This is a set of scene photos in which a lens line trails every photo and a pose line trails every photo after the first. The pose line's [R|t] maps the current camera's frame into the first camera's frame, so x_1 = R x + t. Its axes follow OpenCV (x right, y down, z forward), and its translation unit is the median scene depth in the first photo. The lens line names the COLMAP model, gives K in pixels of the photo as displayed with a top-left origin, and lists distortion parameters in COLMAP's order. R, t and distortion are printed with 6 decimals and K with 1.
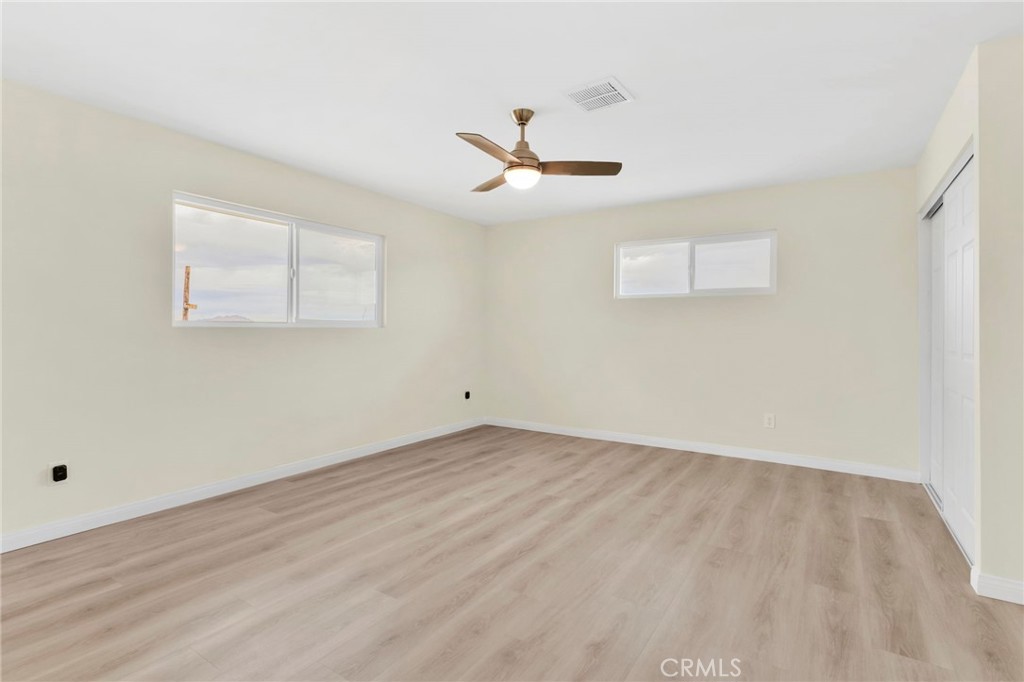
lens RADIAL K [[487.9, 0, 512.0], [0, 487.9, 341.0], [0, 0, 1]] dist [0.005122, 0.000868]
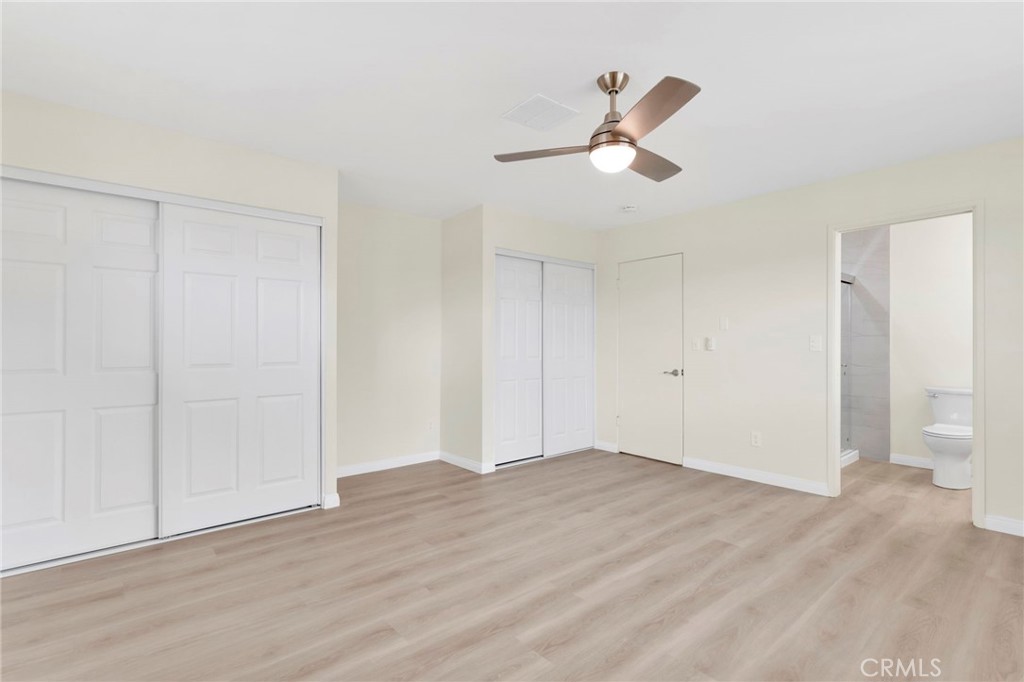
lens RADIAL K [[487.9, 0, 512.0], [0, 487.9, 341.0], [0, 0, 1]] dist [0.005122, 0.000868]
pose [[-0.962740, -0.002310, 0.270419, -0.040328], [0.001410, 0.999907, 0.013559, -0.045693], [-0.270426, 0.013435, -0.962647, 1.944312]]
